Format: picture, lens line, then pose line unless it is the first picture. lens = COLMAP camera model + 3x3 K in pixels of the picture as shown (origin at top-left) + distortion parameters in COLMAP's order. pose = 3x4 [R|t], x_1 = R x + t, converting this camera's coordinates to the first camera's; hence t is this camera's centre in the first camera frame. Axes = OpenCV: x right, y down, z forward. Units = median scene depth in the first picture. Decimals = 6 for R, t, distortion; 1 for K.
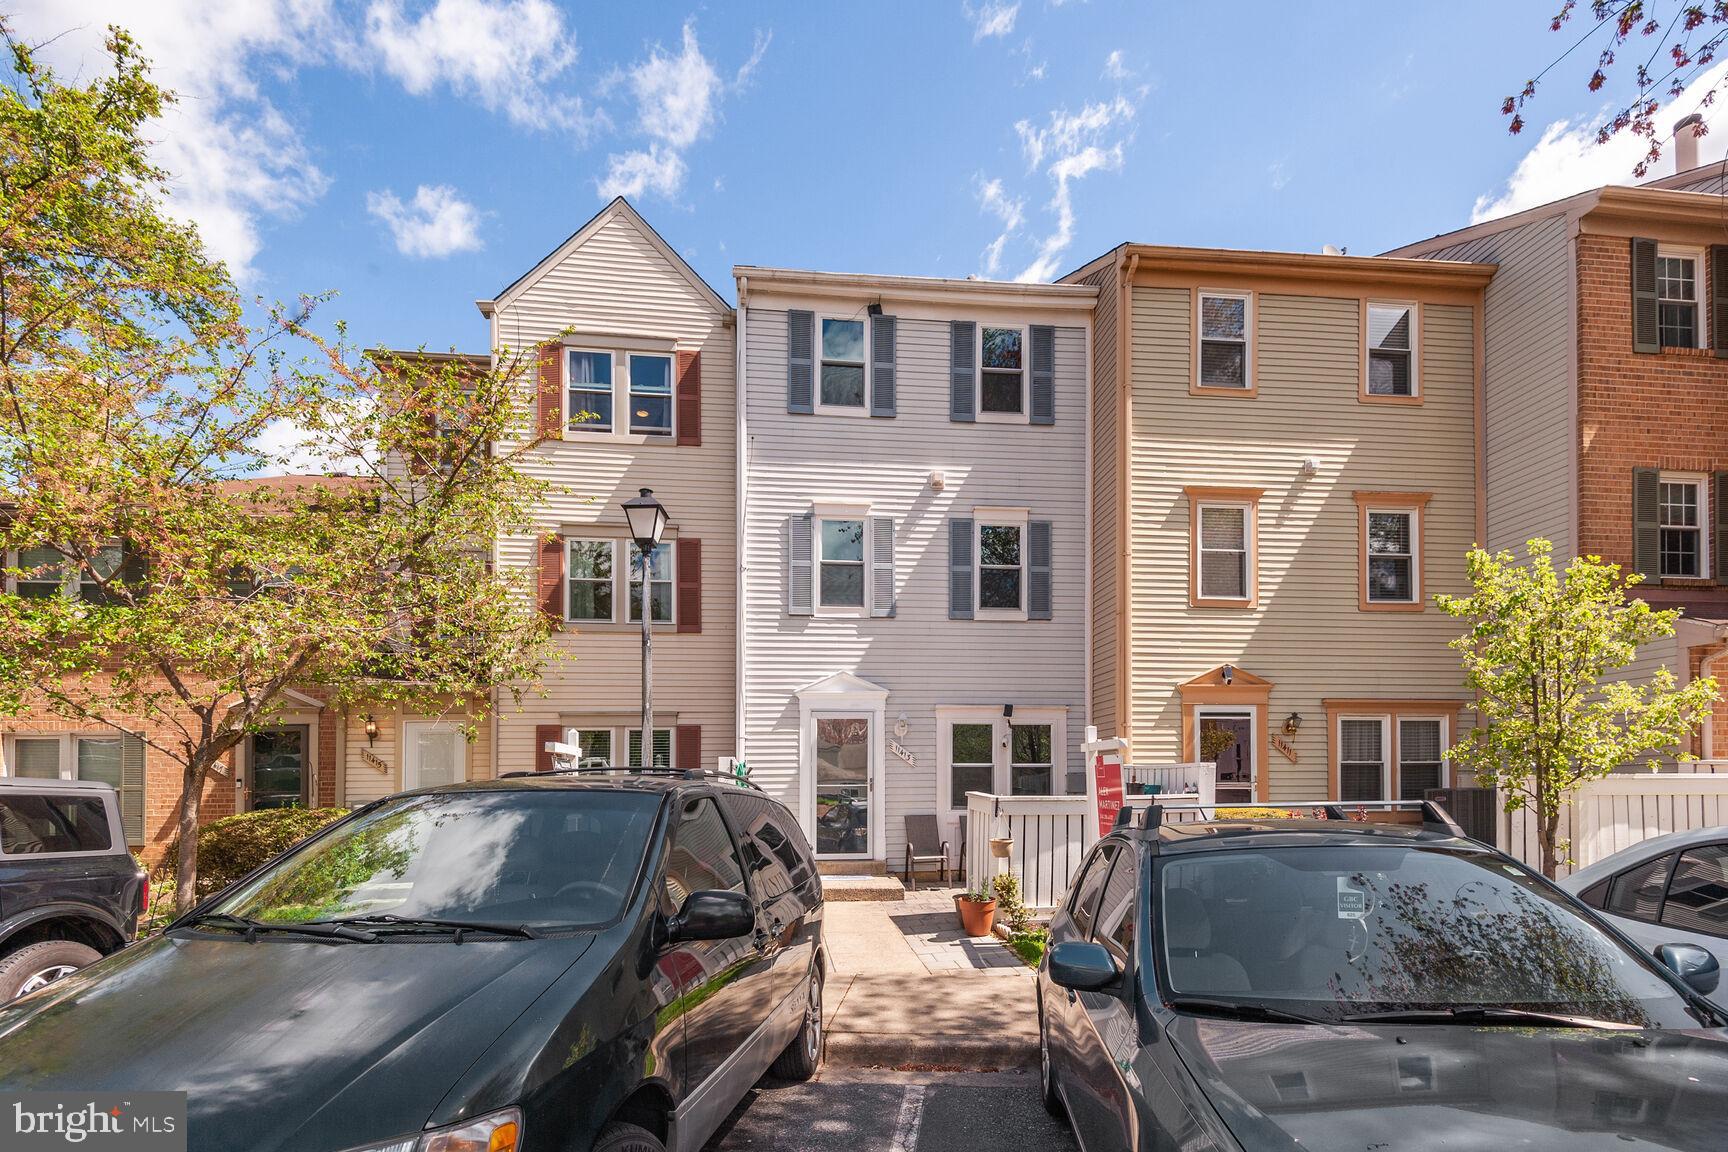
lens RADIAL K [[820.1, 0, 856.1], [0, 820.1, 536.8], [0, 0, 1]] dist [0.002557, -0.013358]
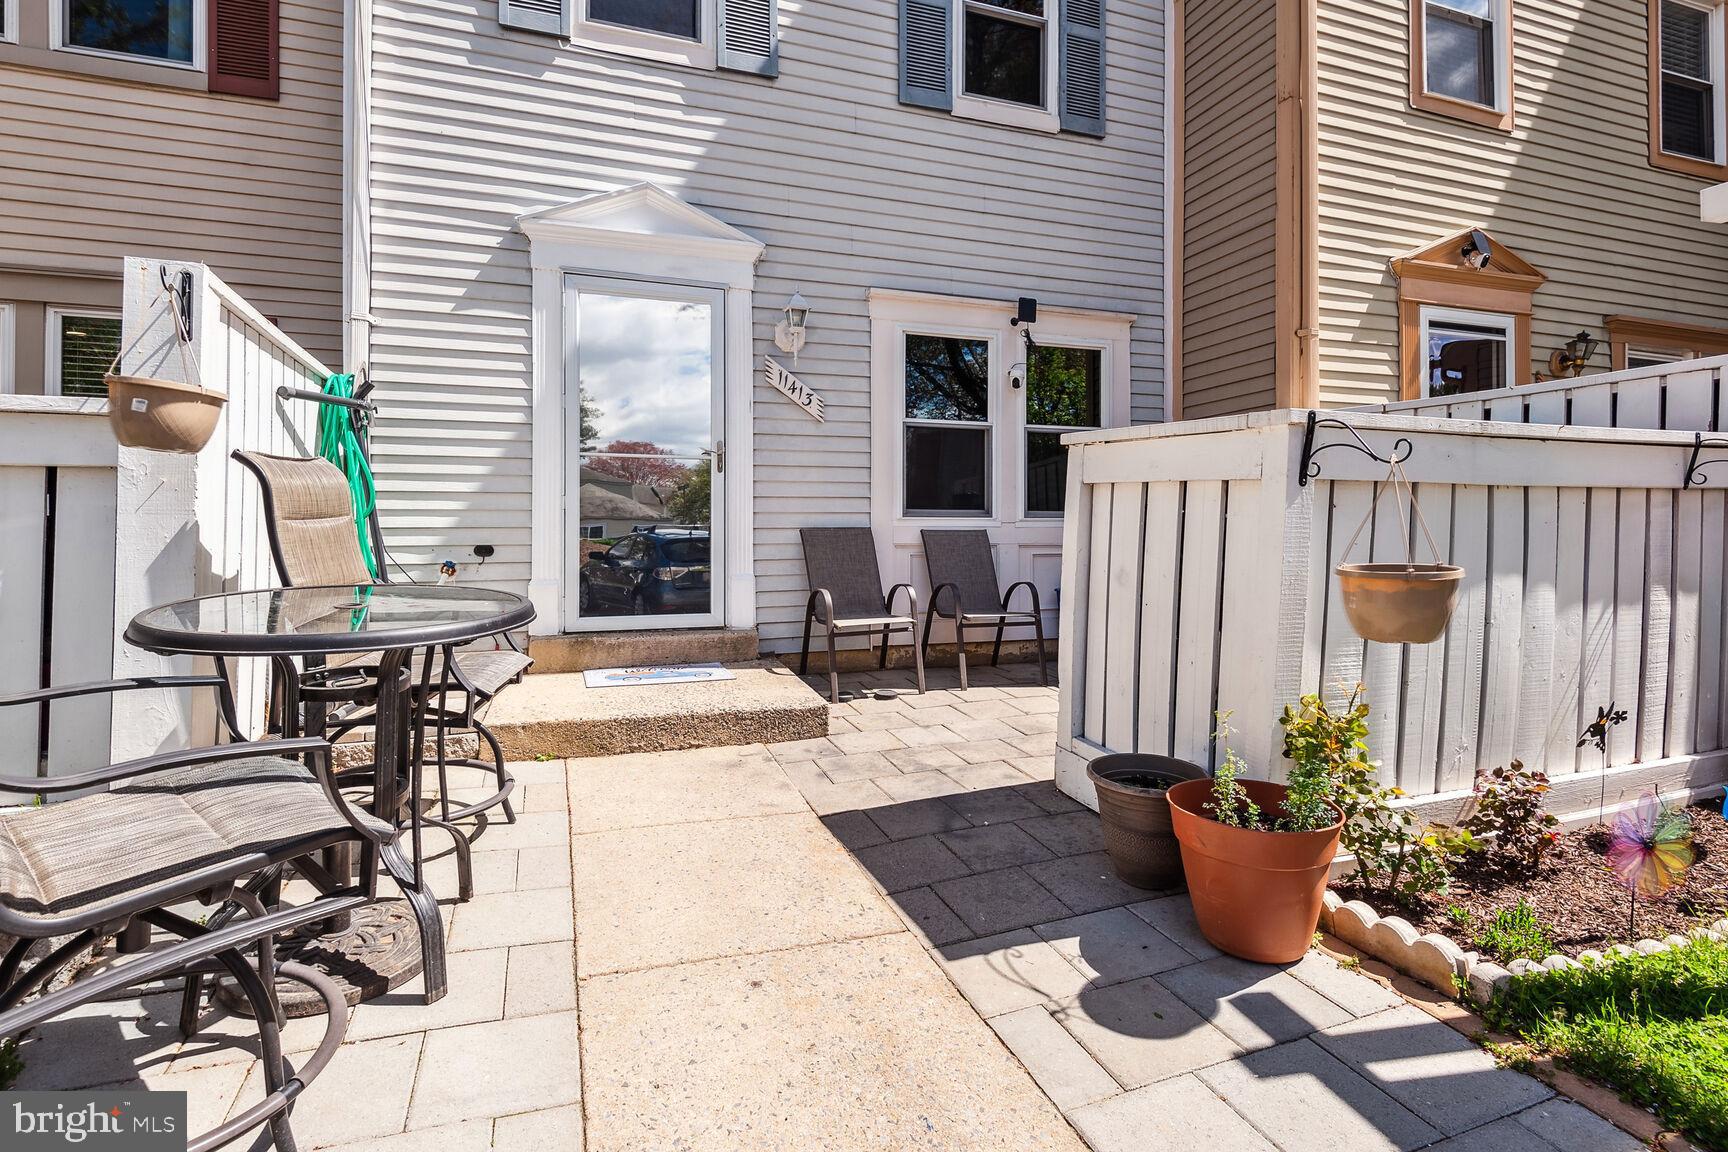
lens RADIAL K [[820.1, 0, 856.1], [0, 820.1, 536.8], [0, 0, 1]] dist [0.002557, -0.013358]
pose [[0.970520, -0.000414, 0.241021, -0.014232], [-0.069379, 0.957193, 0.281011, 0.213073], [-0.230819, -0.289449, 0.928947, 0.572162]]
